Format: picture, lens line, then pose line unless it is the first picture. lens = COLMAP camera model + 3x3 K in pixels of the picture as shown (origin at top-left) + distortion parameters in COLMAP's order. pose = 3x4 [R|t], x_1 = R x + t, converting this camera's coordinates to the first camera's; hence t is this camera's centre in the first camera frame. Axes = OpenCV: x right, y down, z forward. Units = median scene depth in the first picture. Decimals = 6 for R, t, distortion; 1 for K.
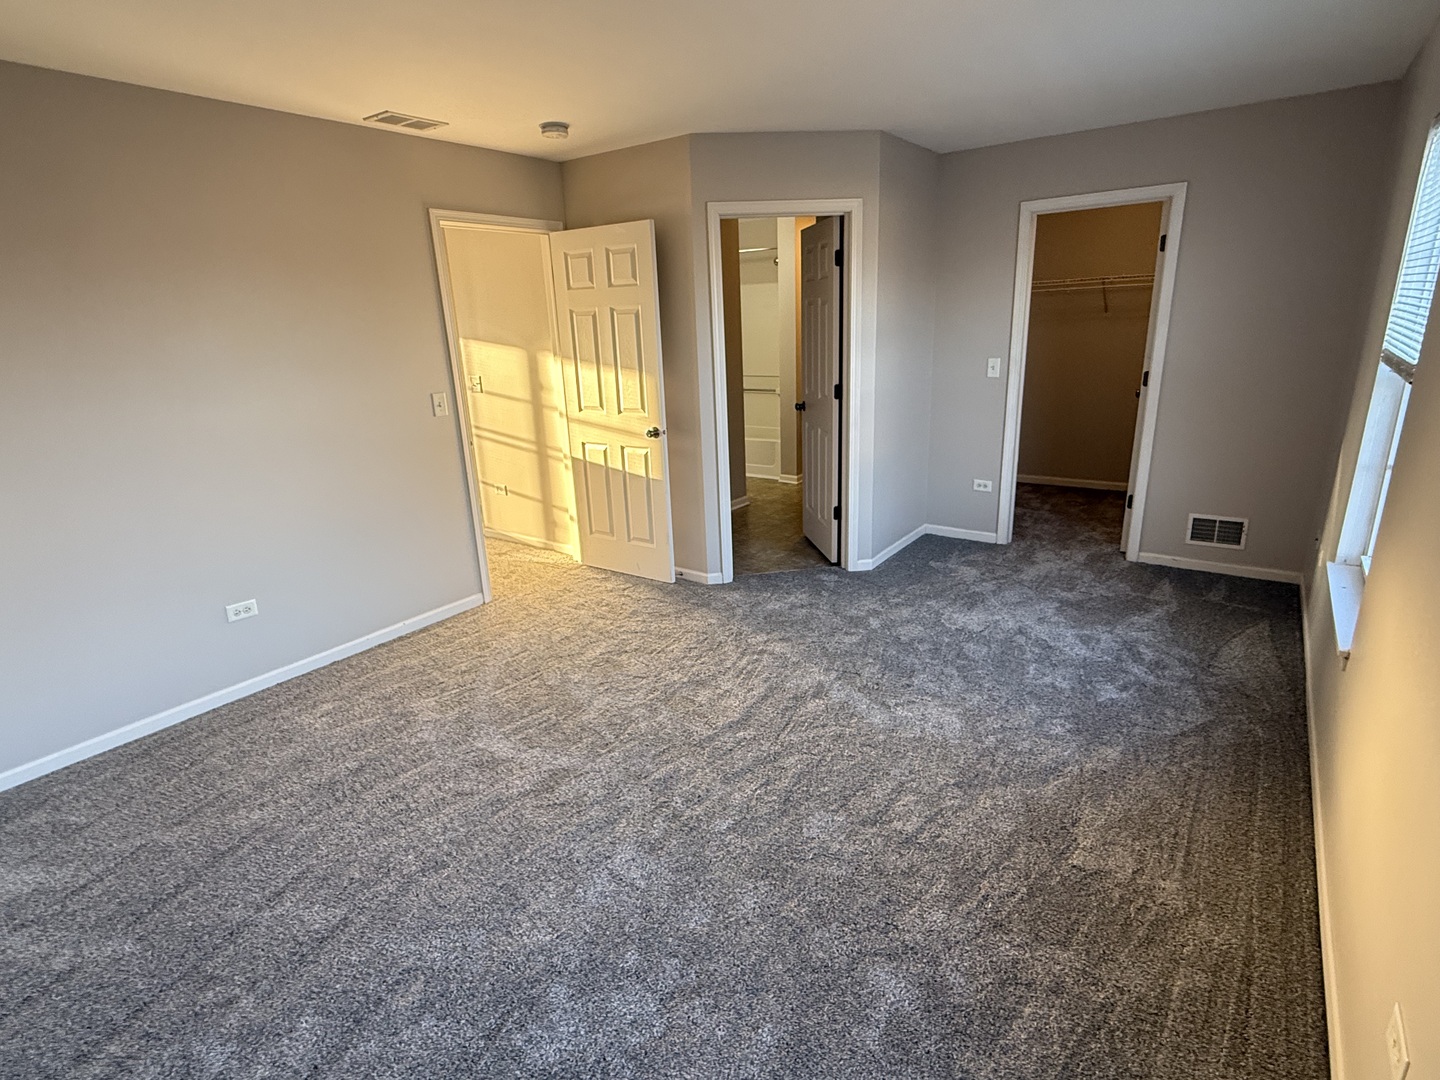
lens RADIAL K [[752.4, 0, 721.2], [0, 752.4, 543.8], [0, 0, 1]] dist [0.001993, 0.000647]
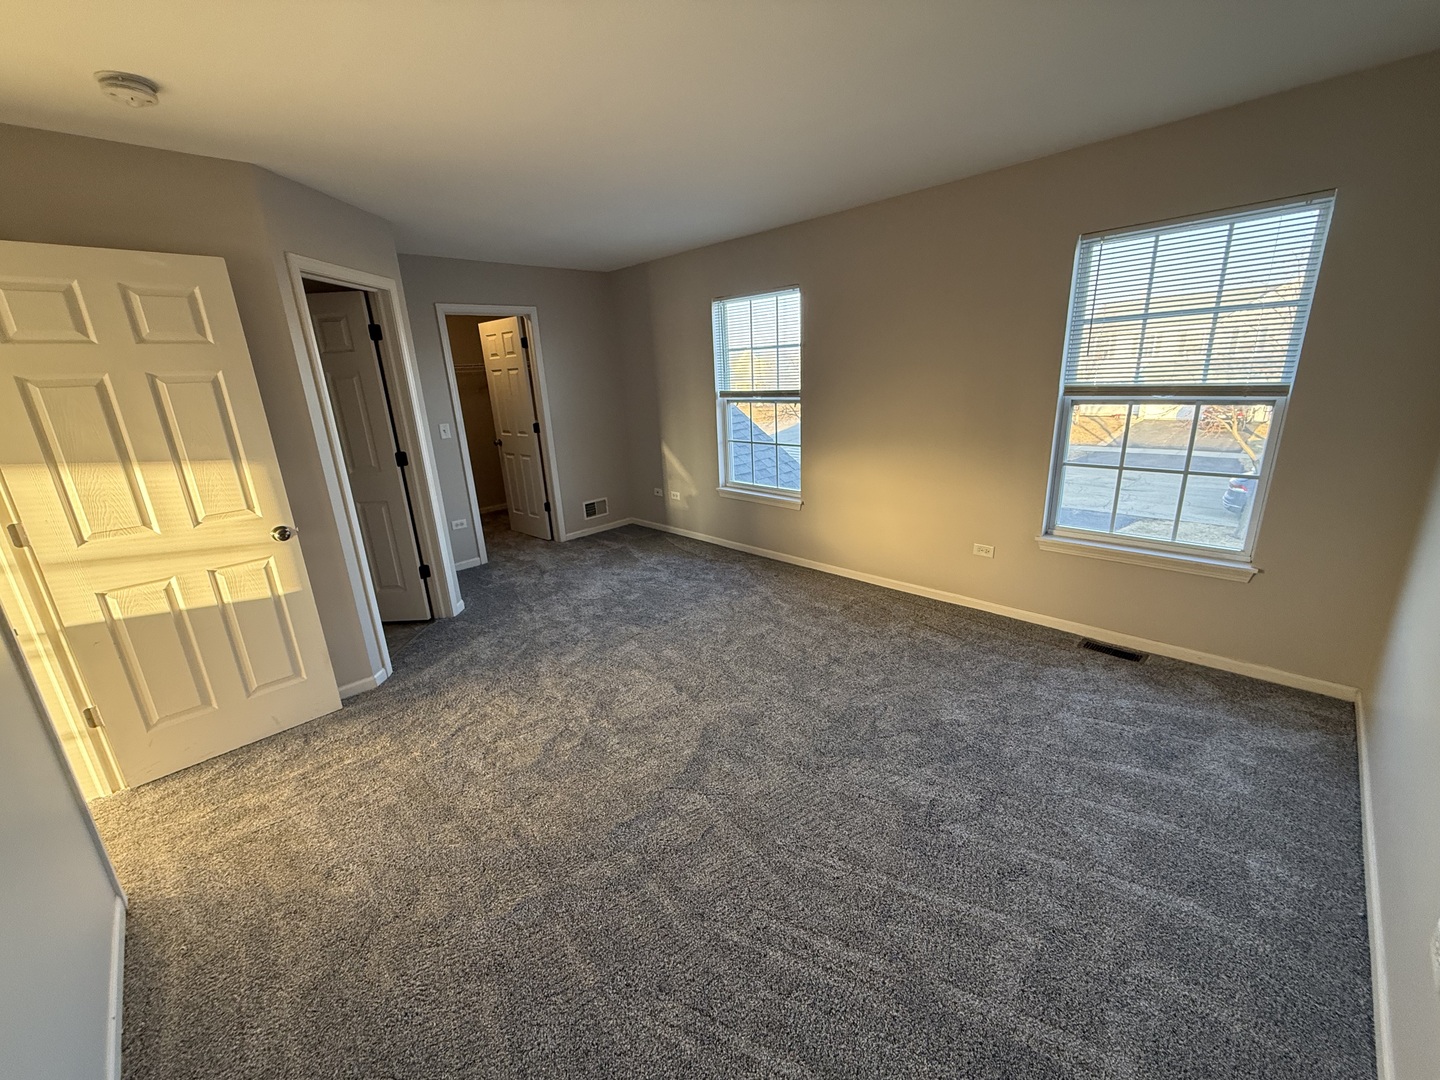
lens RADIAL K [[575.8, 0, 724.4], [0, 575.8, 539.7], [0, 0, 1]] dist [0.002392, -0.001322]
pose [[0.146893, -0.249526, 0.957162, -0.585339], [0.330219, 0.924514, 0.190337, -0.103800], [-0.932404, 0.288114, 0.218203, 0.441913]]
